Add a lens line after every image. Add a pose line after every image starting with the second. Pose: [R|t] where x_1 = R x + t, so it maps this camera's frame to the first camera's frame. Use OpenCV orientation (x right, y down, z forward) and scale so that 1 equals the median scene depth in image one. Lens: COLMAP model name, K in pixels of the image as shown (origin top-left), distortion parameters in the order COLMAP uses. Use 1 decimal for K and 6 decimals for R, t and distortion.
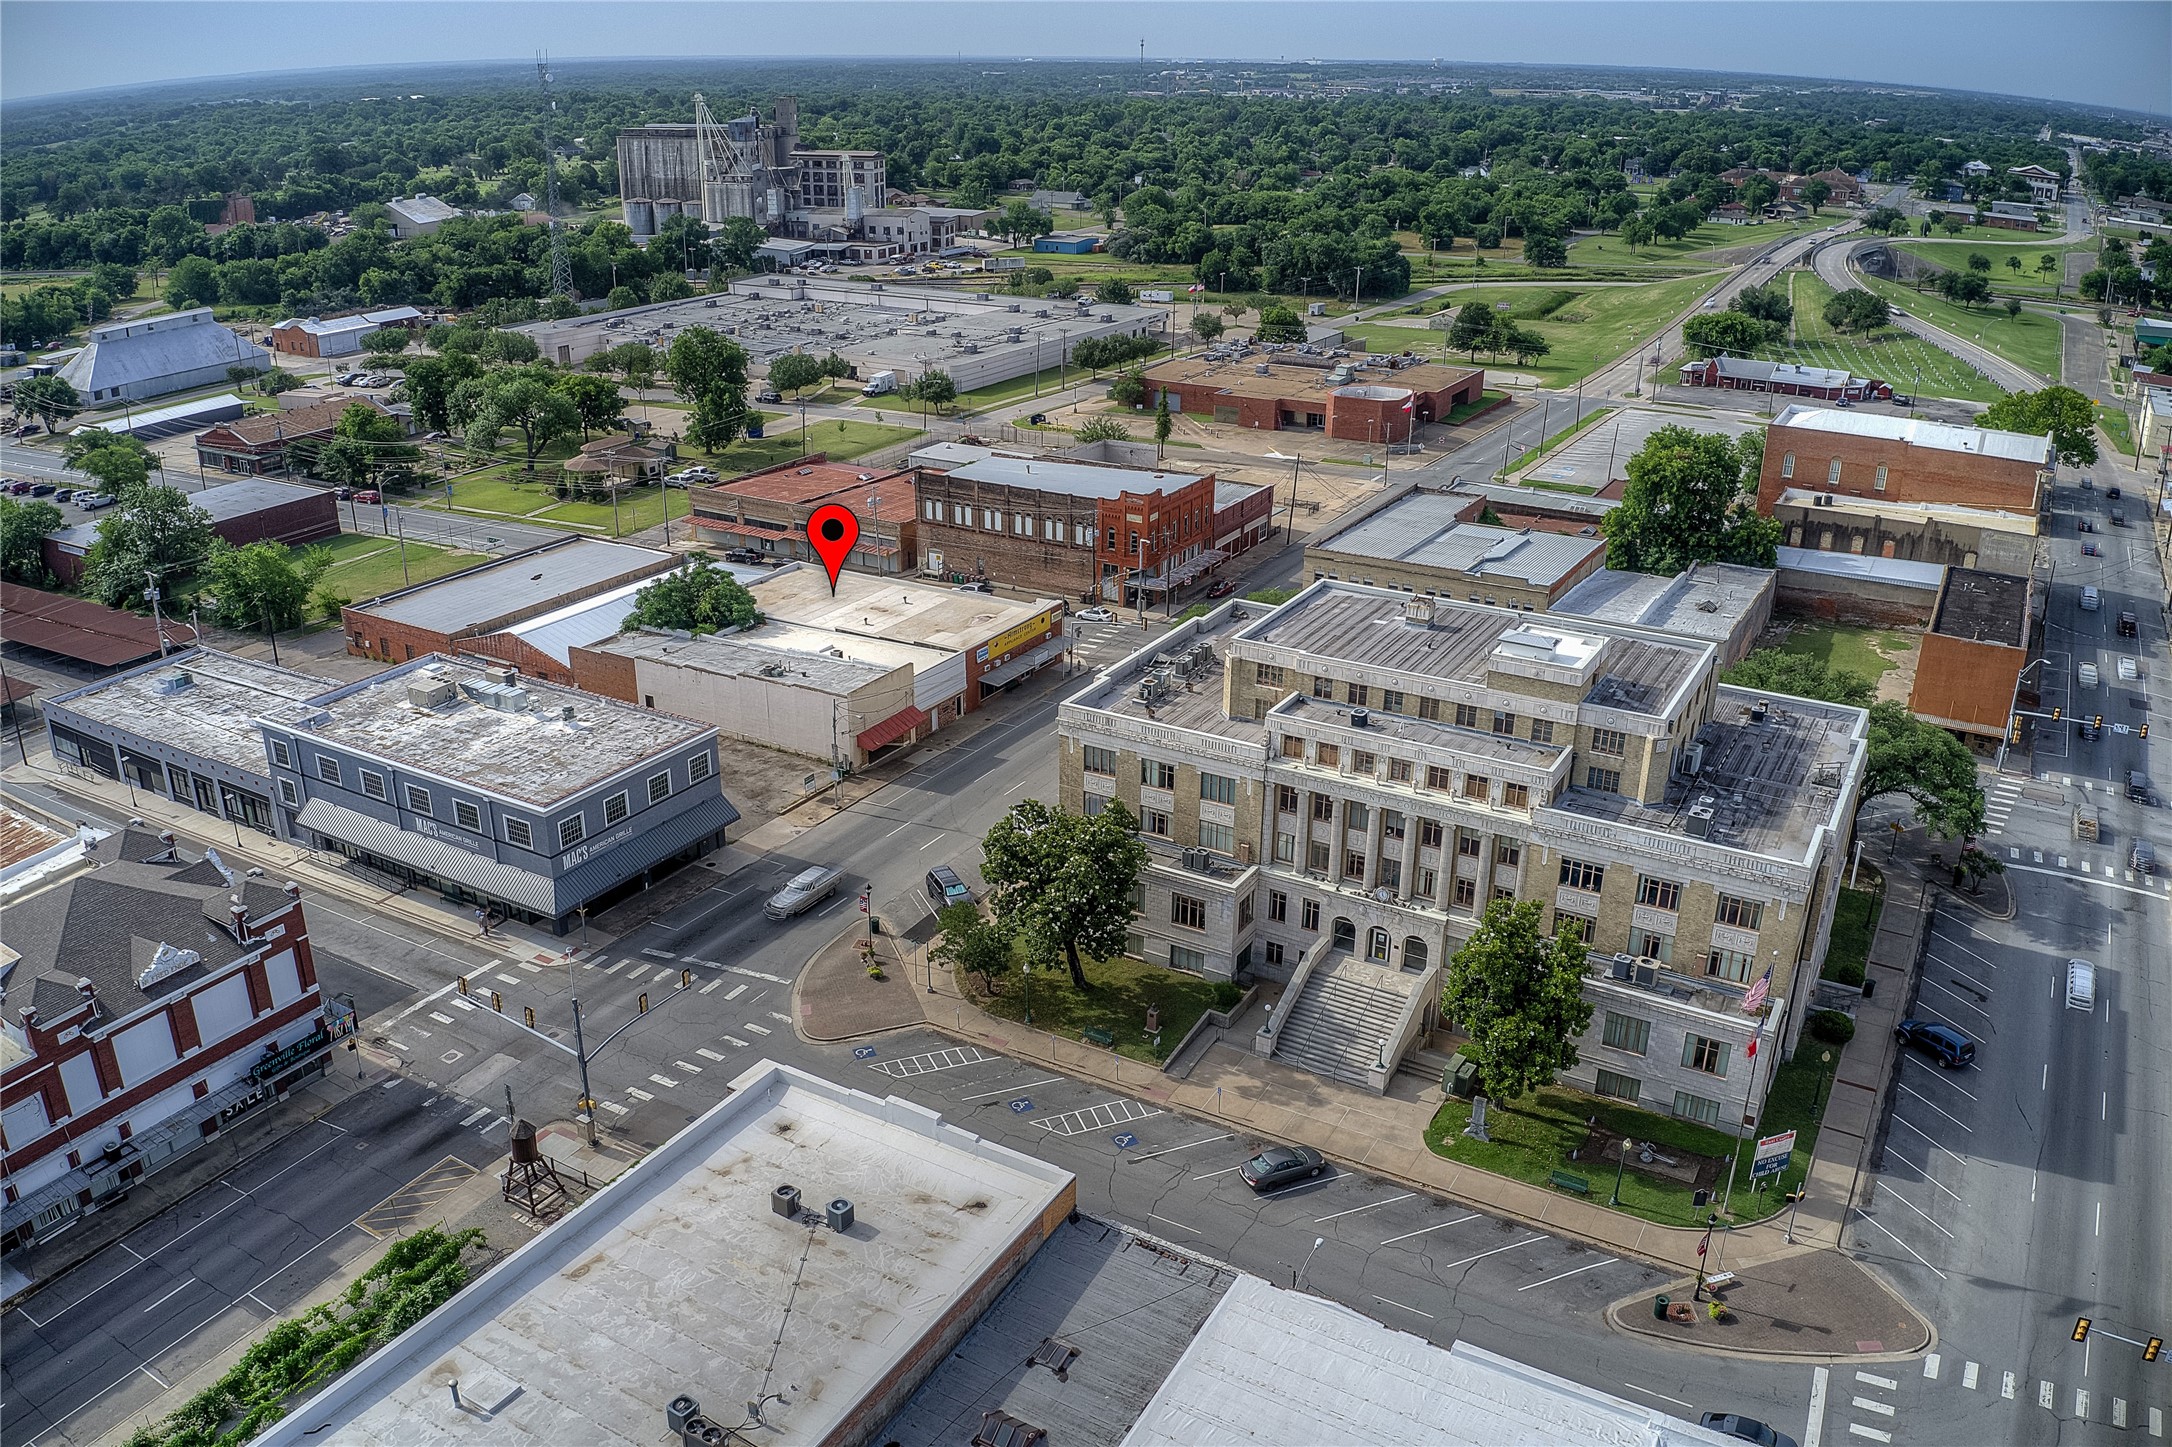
lens RADIAL K [[1645.9, 0, 1087.0], [0, 1645.9, 736.0], [0, 0, 1]] dist [0.030536, -0.240706]
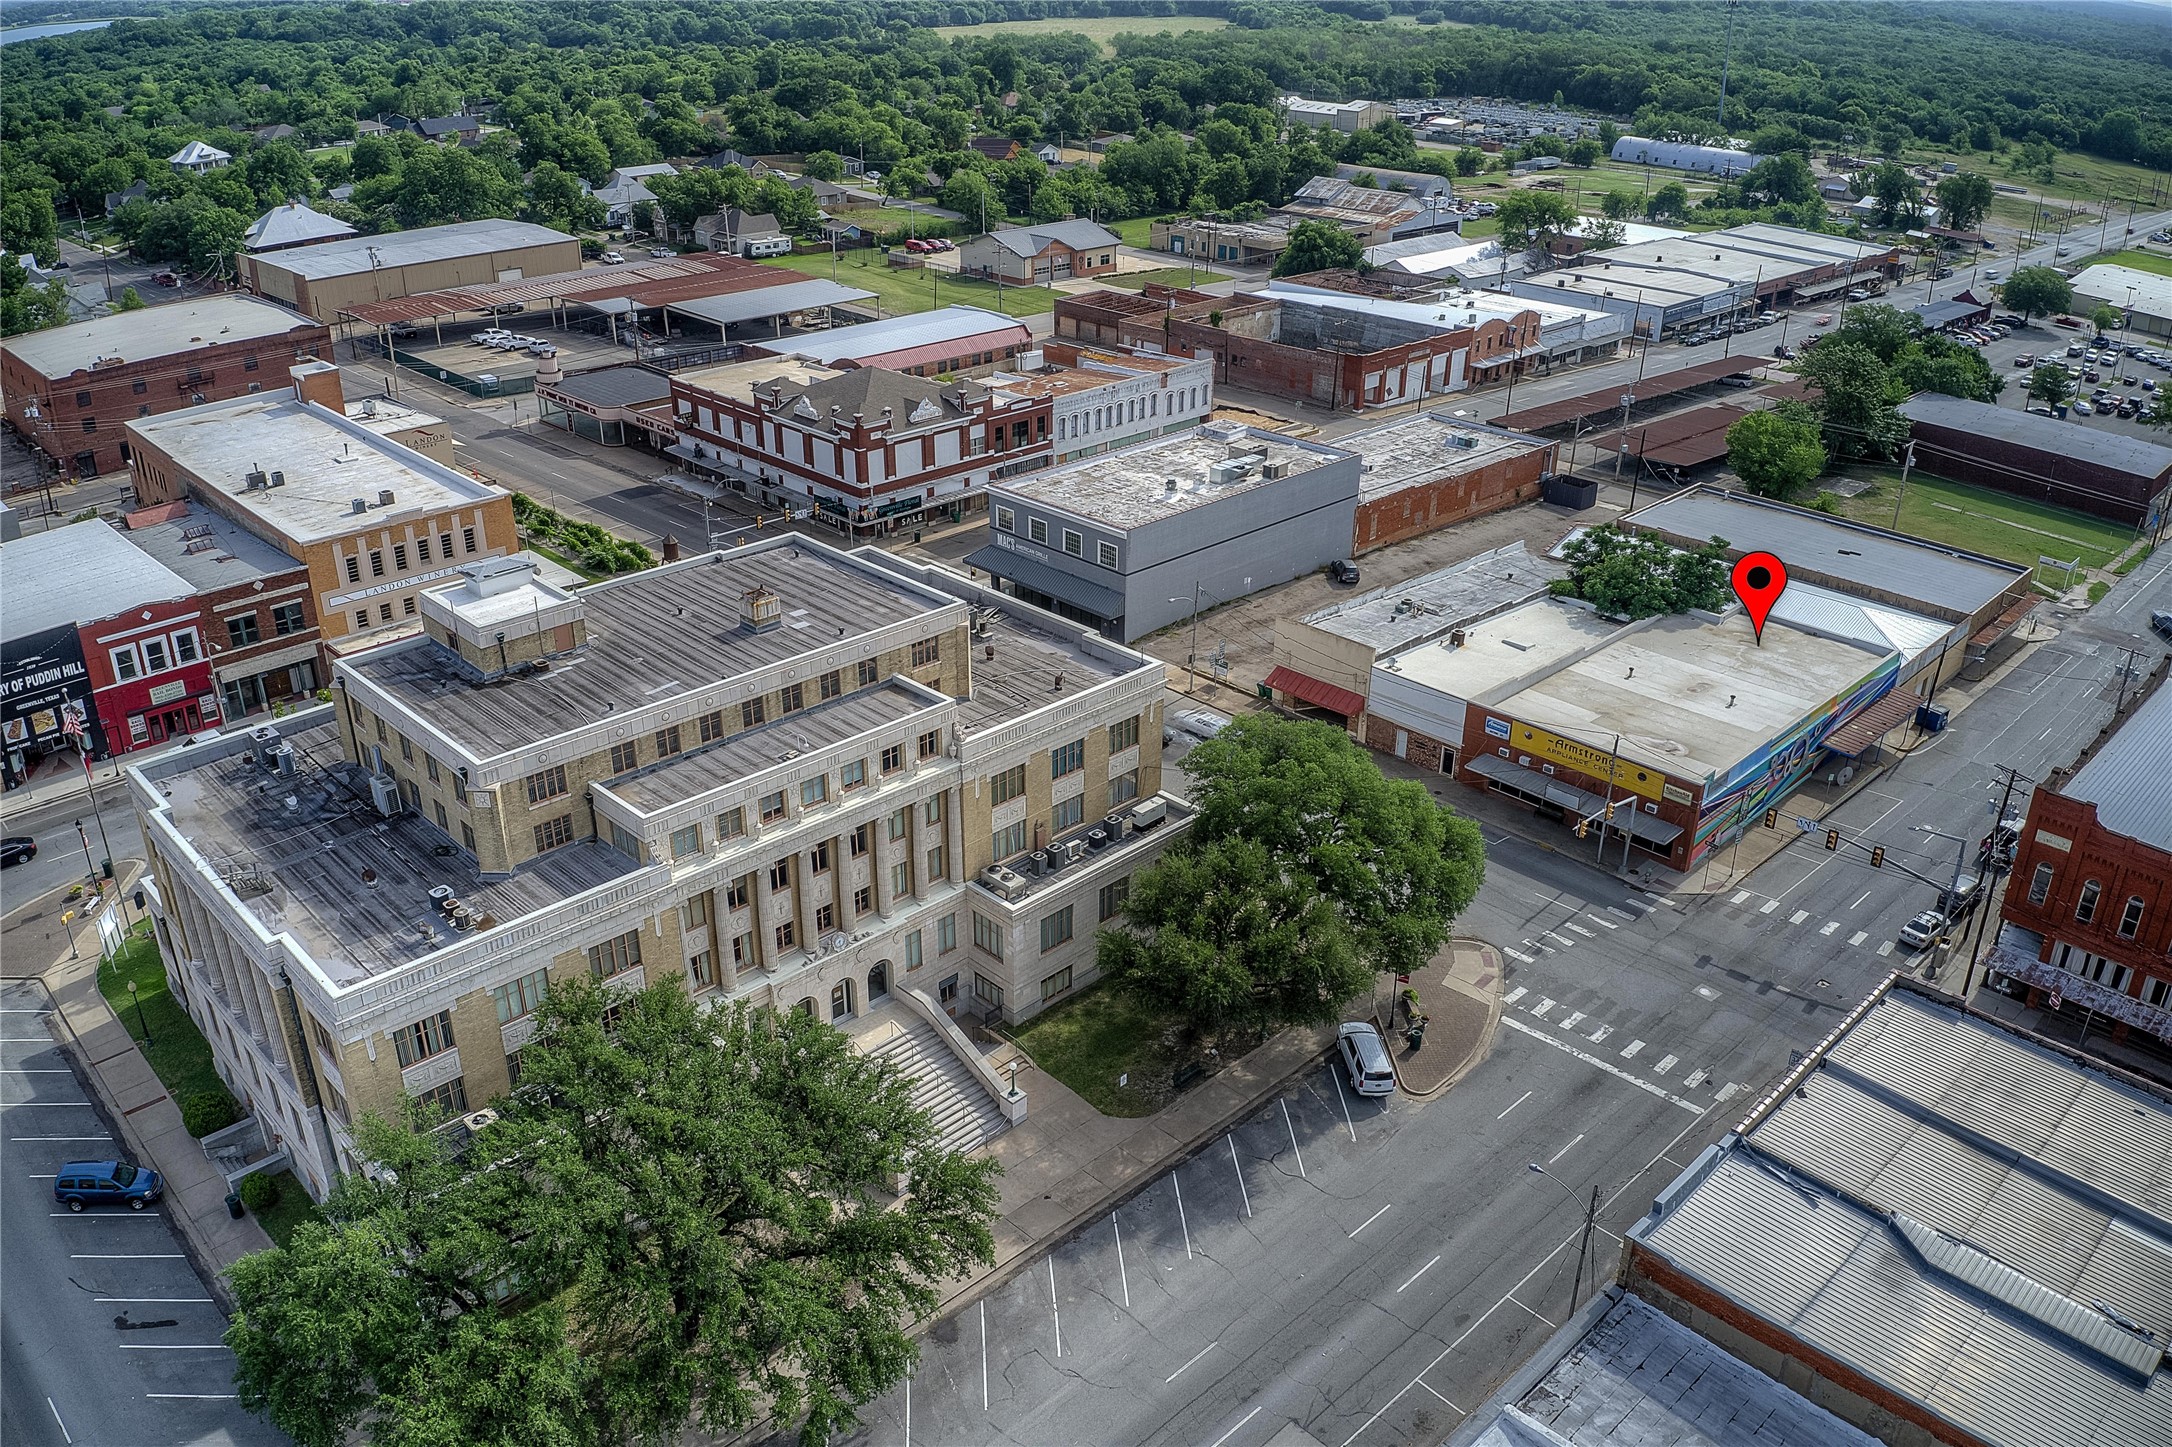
lens RADIAL K [[1645.9, 0, 1080.0], [0, 1645.9, 740.1], [0, 0, 1]] dist [0.030536, -0.240706]
pose [[-0.268092, 0.420737, -0.866664, 0.467399], [-0.373485, 0.783853, 0.496068, -0.254468], [0.888052, 0.456678, -0.053005, 0.657773]]
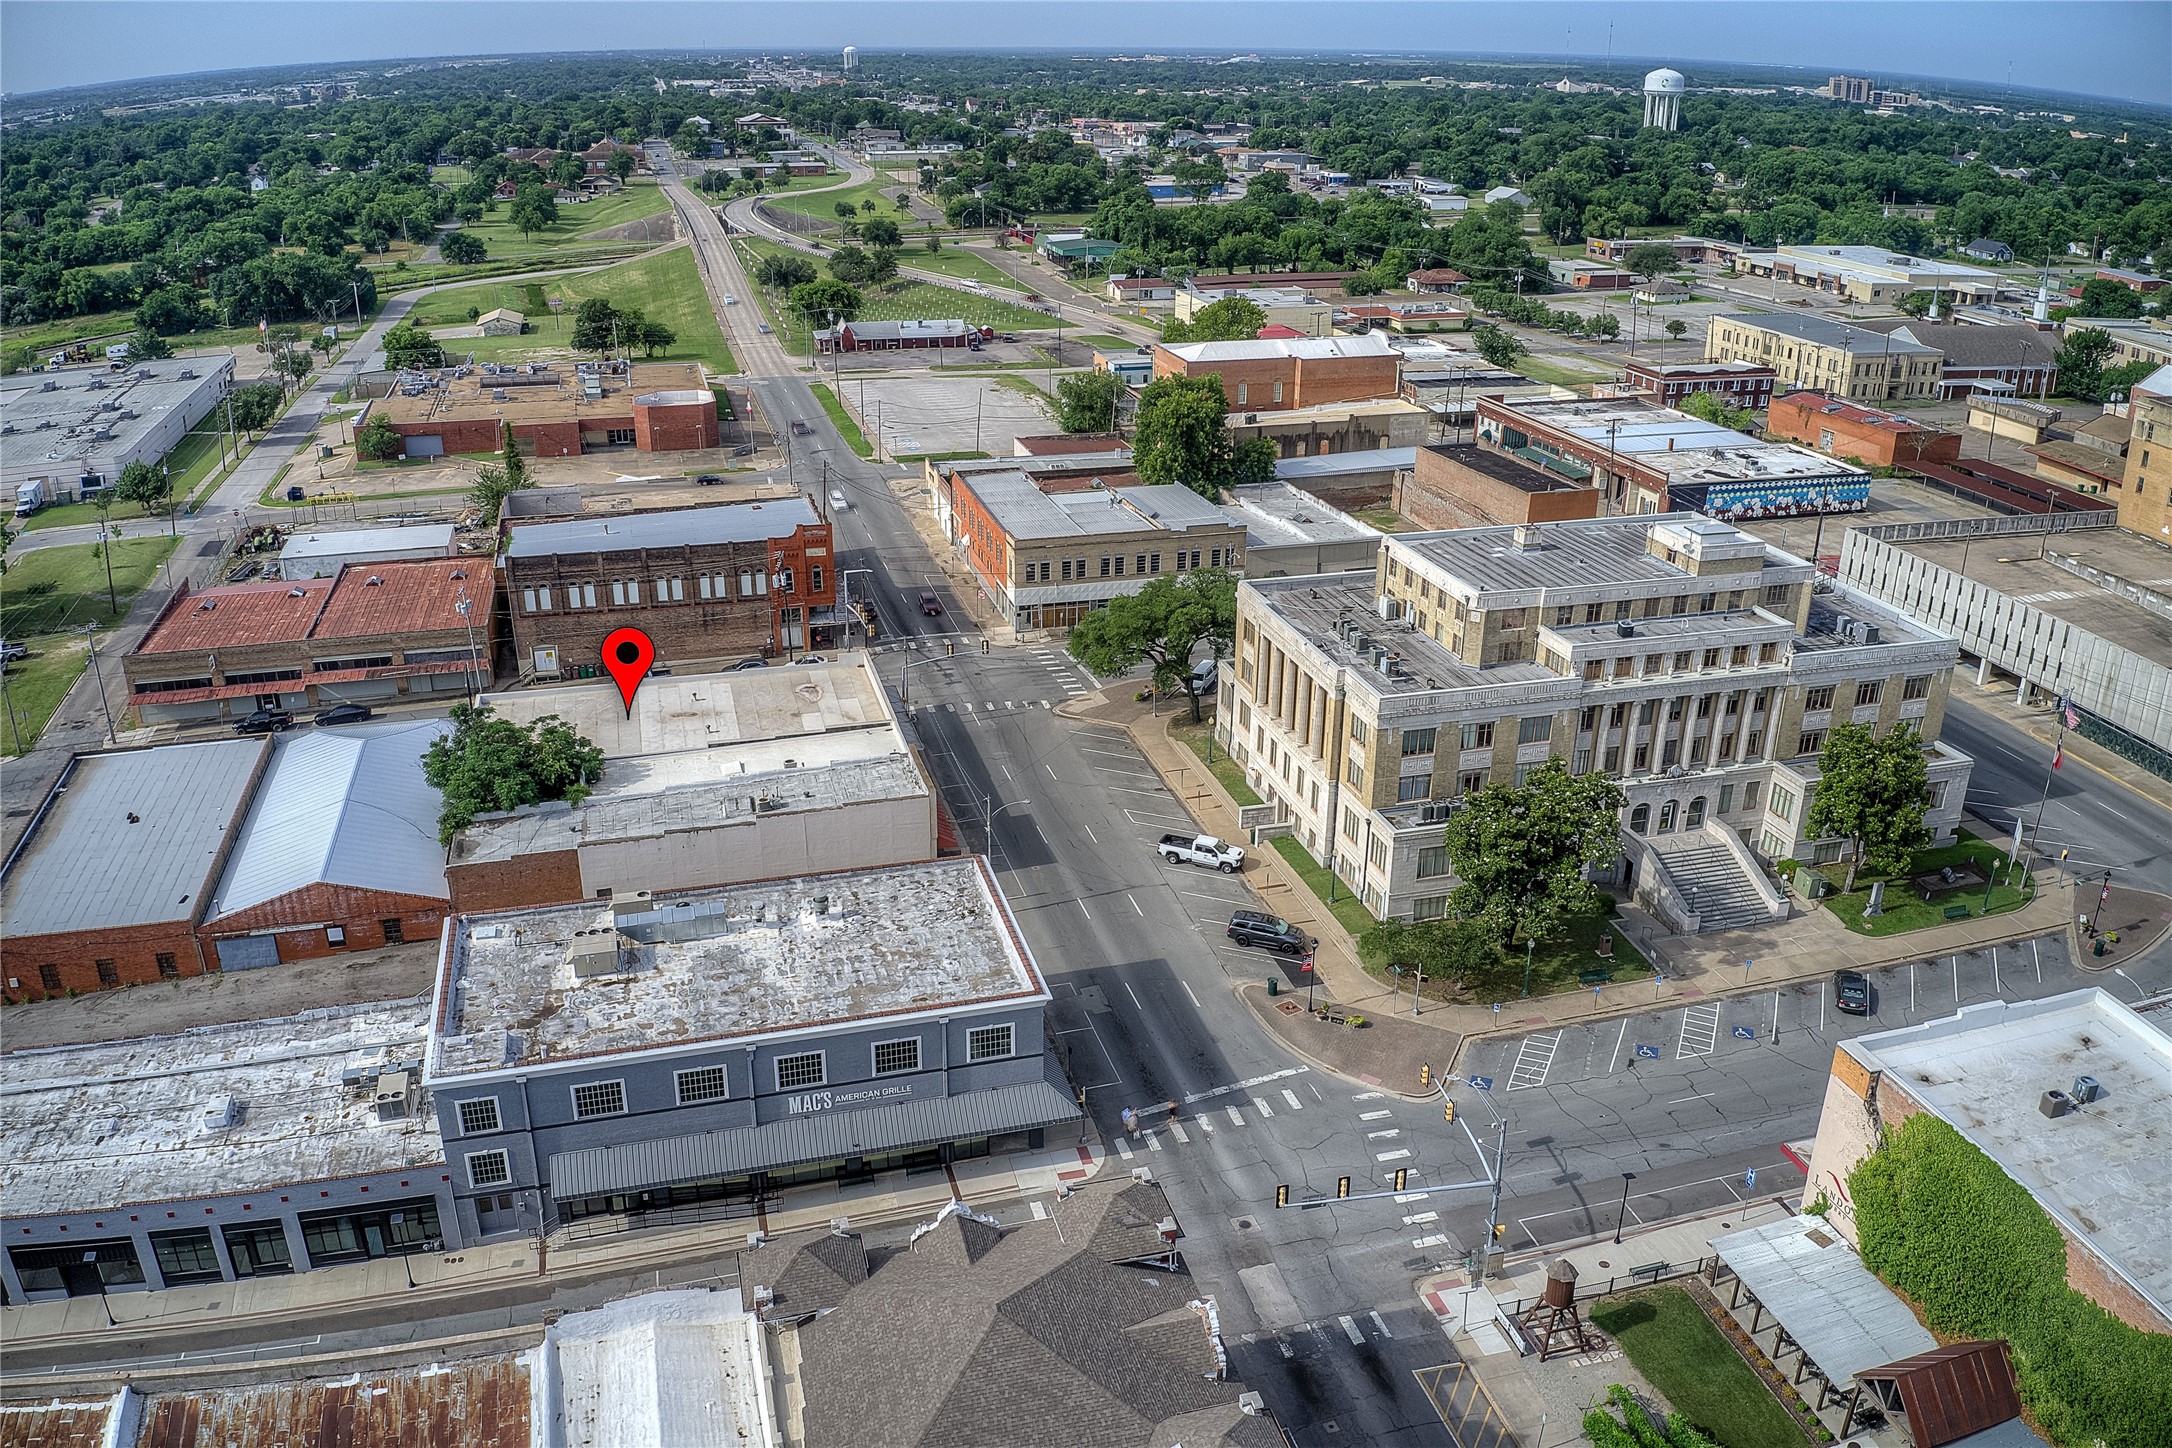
lens RADIAL K [[1645.9, 0, 1076.4], [0, 1645.9, 736.9], [0, 0, 1]] dist [0.030536, -0.240706]
pose [[0.699033, -0.278750, 0.658522, -0.433129], [0.272535, 0.955242, 0.115049, -0.086925], [-0.661118, 0.099047, 0.743715, 0.207099]]
